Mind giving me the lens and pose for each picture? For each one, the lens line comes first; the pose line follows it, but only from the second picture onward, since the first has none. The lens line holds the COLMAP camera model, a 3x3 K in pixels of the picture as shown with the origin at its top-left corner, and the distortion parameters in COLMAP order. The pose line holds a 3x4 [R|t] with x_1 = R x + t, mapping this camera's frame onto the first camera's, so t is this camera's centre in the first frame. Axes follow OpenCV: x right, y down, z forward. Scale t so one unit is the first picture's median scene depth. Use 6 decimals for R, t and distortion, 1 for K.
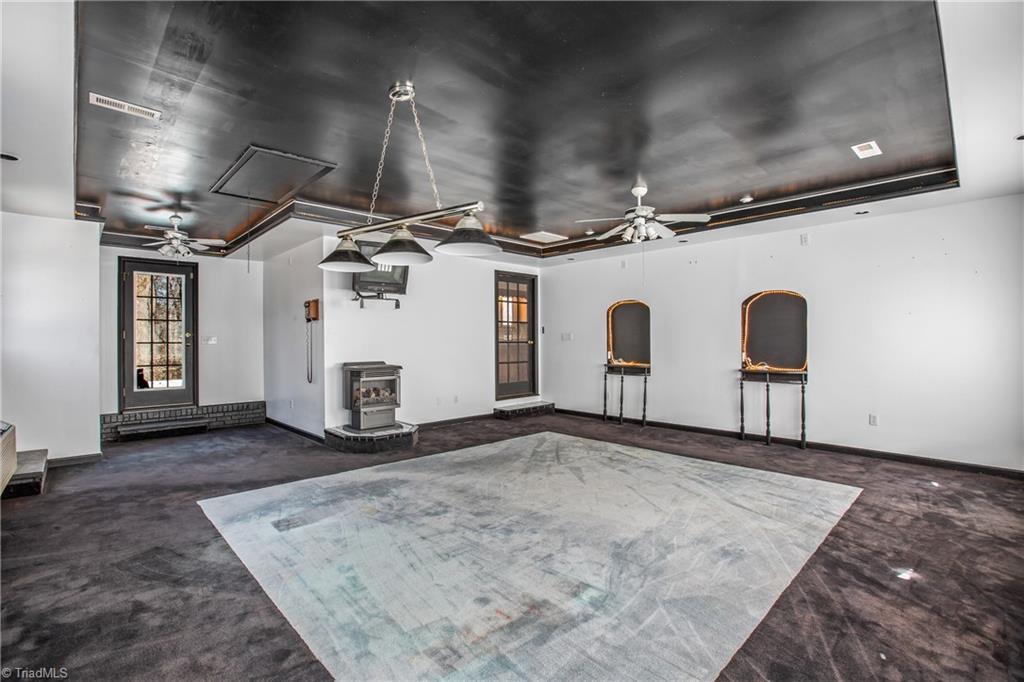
lens RADIAL K [[469.6, 0, 512.6], [0, 469.6, 341.7], [0, 0, 1]] dist [-0.015437, 0.001428]
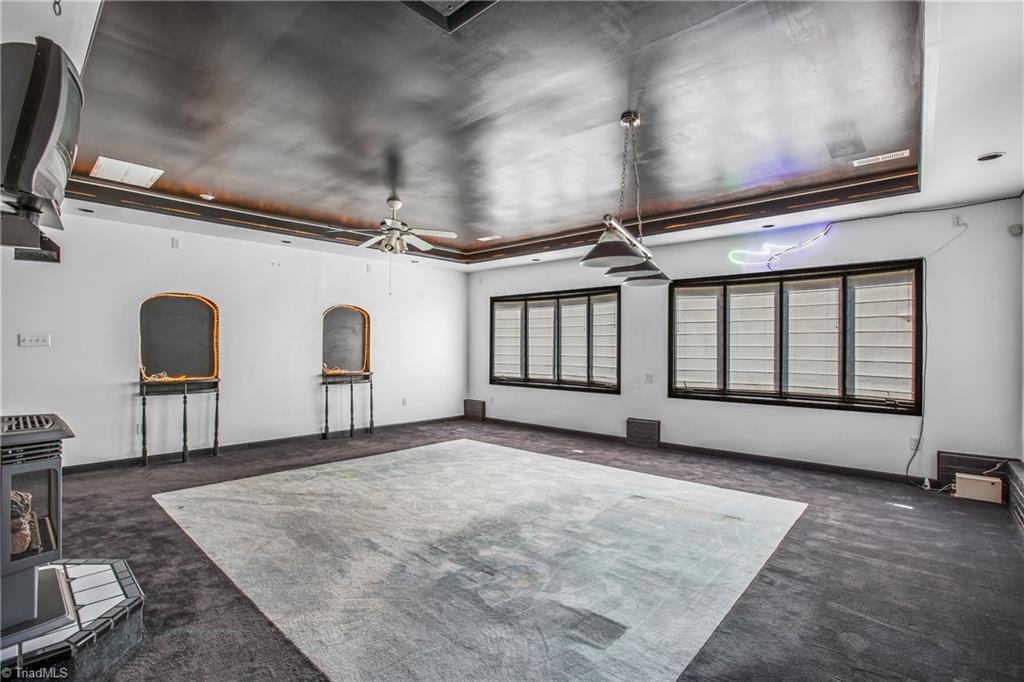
lens RADIAL K [[469.6, 0, 511.9], [0, 469.6, 343.9], [0, 0, 1]] dist [-0.015437, 0.001428]
pose [[-0.059067, 0.012593, 0.998175, -0.534118], [0.000172, 0.999921, -0.012604, 0.001870], [-0.998254, -0.000573, -0.059064, 0.547167]]
